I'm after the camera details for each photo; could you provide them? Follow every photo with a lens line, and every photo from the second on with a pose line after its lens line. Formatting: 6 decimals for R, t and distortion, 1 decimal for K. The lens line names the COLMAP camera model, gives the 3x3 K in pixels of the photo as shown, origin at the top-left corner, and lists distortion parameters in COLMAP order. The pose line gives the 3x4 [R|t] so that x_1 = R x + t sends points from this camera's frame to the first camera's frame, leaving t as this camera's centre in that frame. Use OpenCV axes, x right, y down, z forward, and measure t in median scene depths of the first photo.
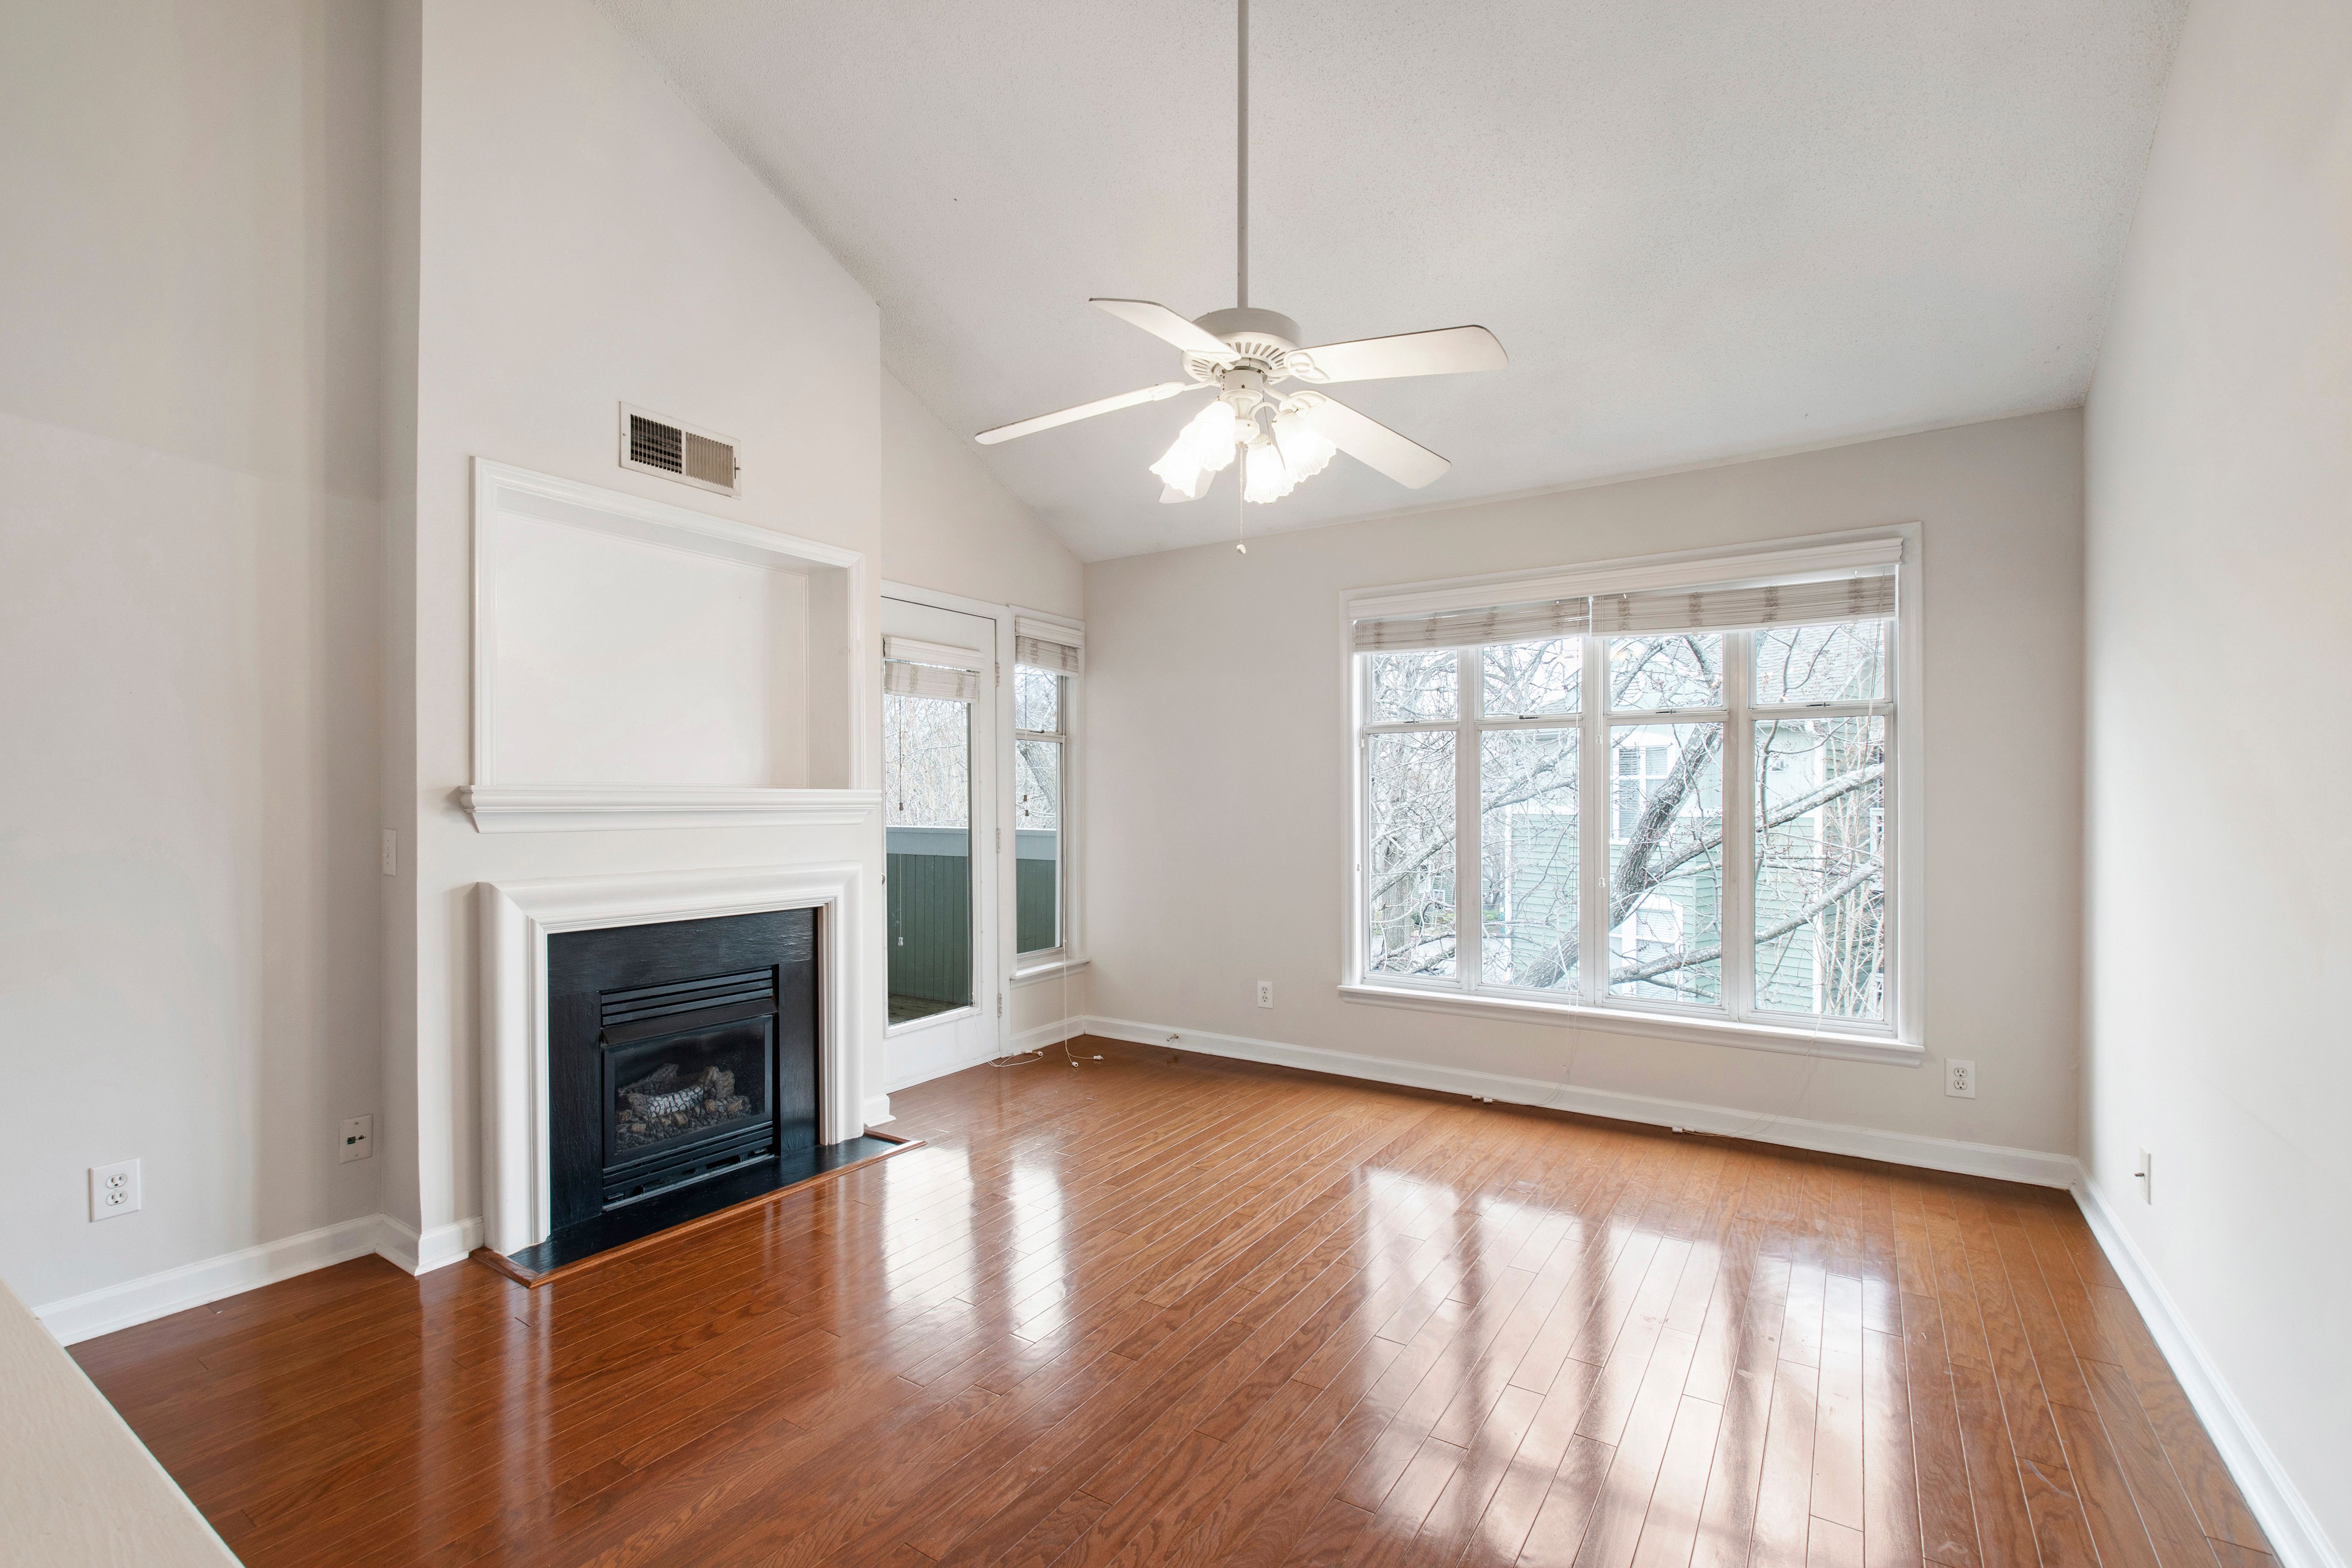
lens RADIAL K [[1037.4, 0, 1171.0], [0, 1037.4, 801.5], [0, 0, 1]] dist [-0.004097, 0.001198]
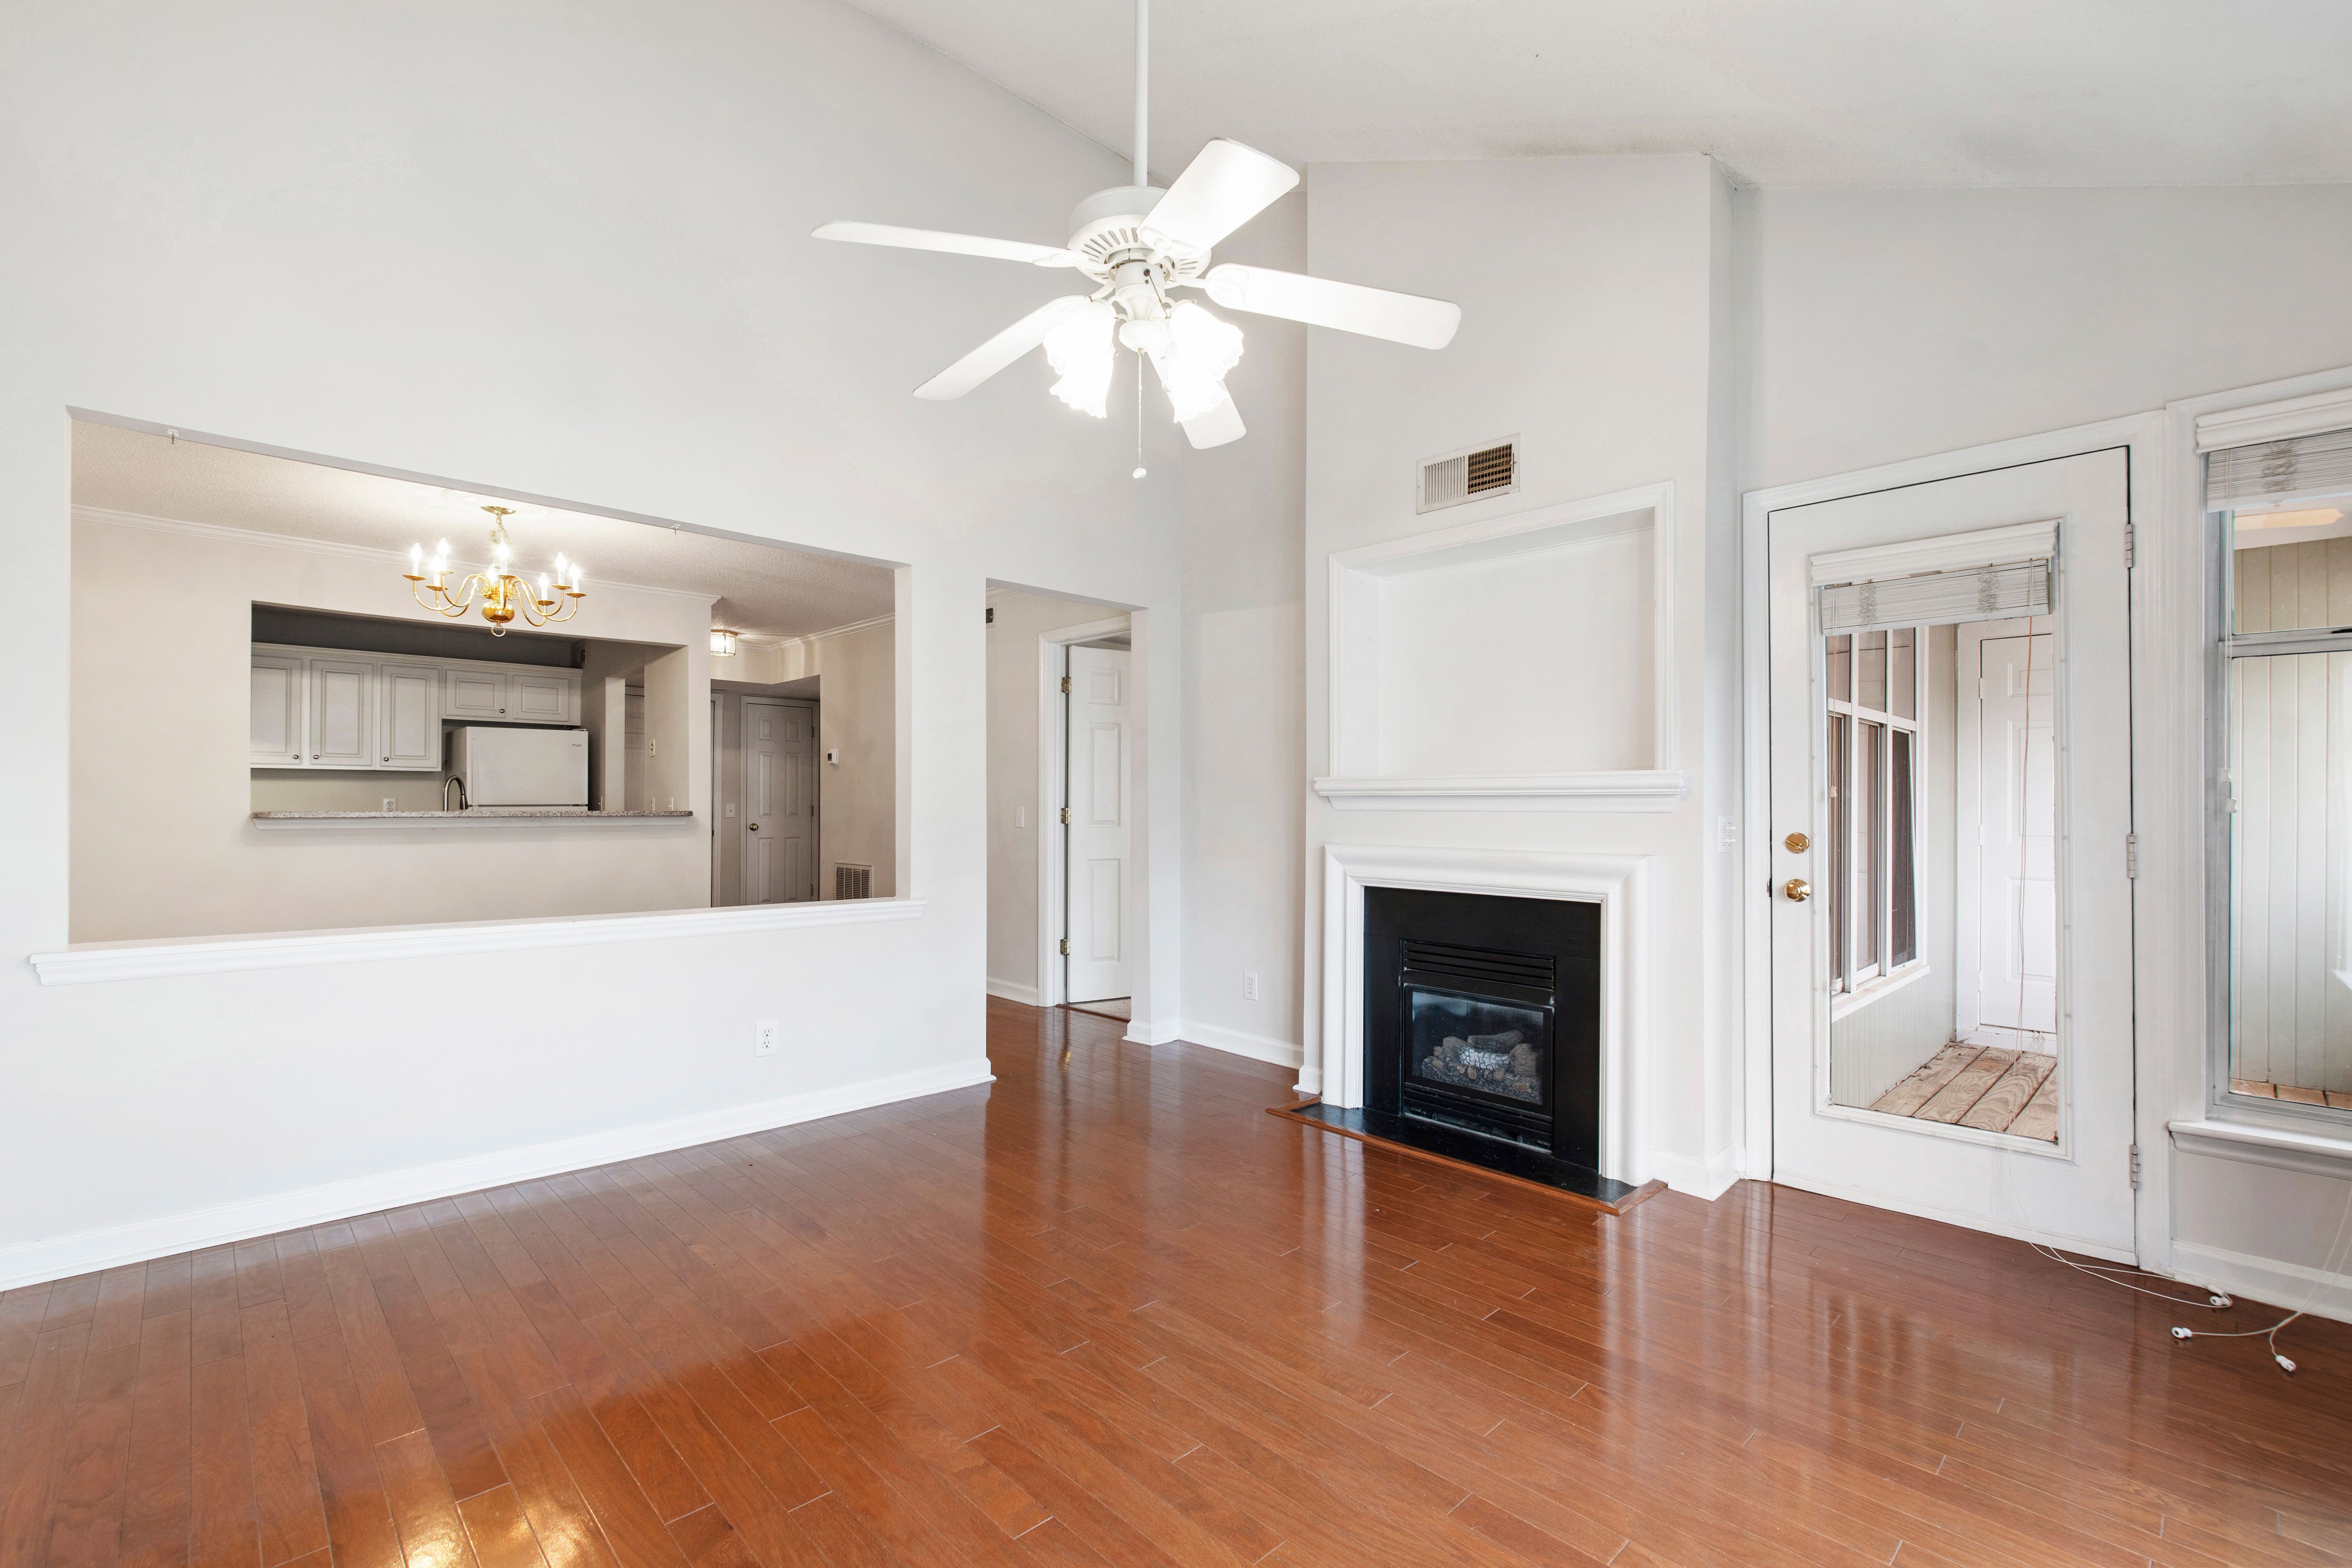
lens RADIAL K [[1037.4, 0, 1174.8], [0, 1037.4, 798.0], [0, 0, 1]] dist [-0.004097, 0.001198]
pose [[-0.232772, 0.000601, -0.972531, 0.614459], [-0.001188, 0.999999, 0.000903, 0.009448], [0.972531, 0.001365, -0.232771, 0.850201]]
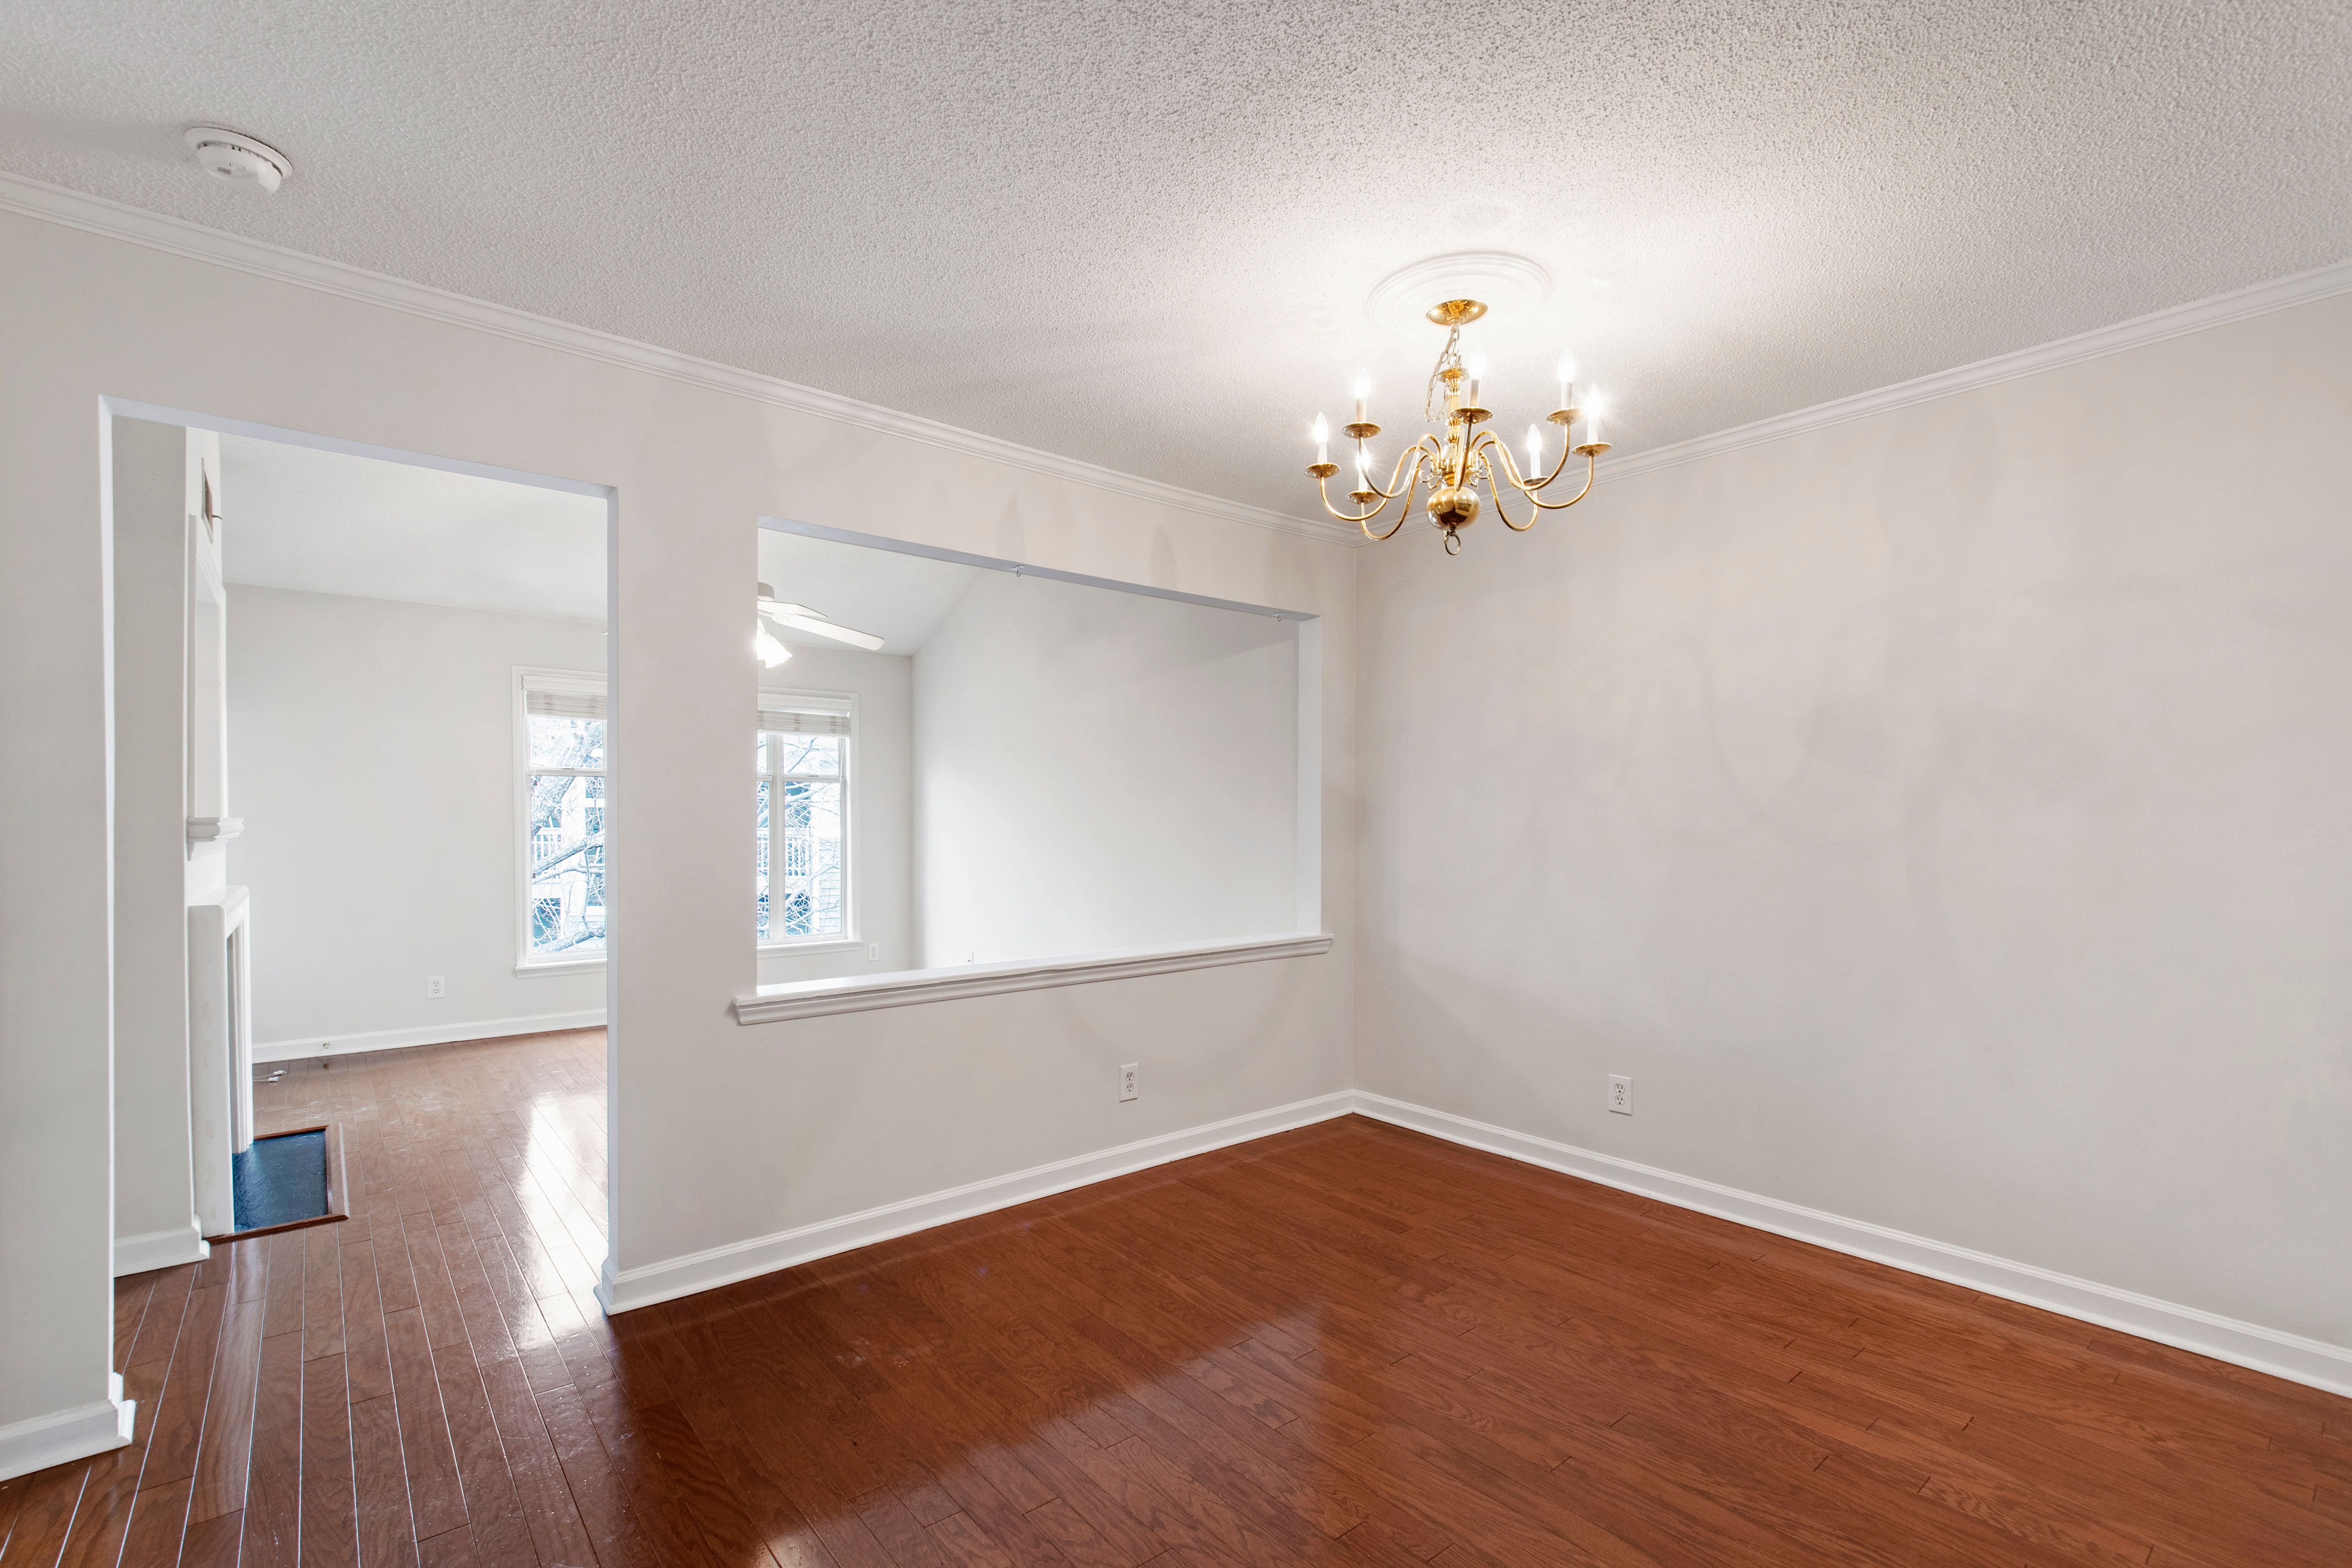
lens RADIAL K [[1037.4, 0, 1162.5], [0, 1037.4, 830.1], [0, 0, 1]] dist [-0.004097, 0.001198]
pose [[0.293419, -0.010425, 0.955927, -1.086986], [0.001414, 0.999944, 0.010471, -0.009856], [-0.955983, -0.001720, 0.293417, -0.219023]]
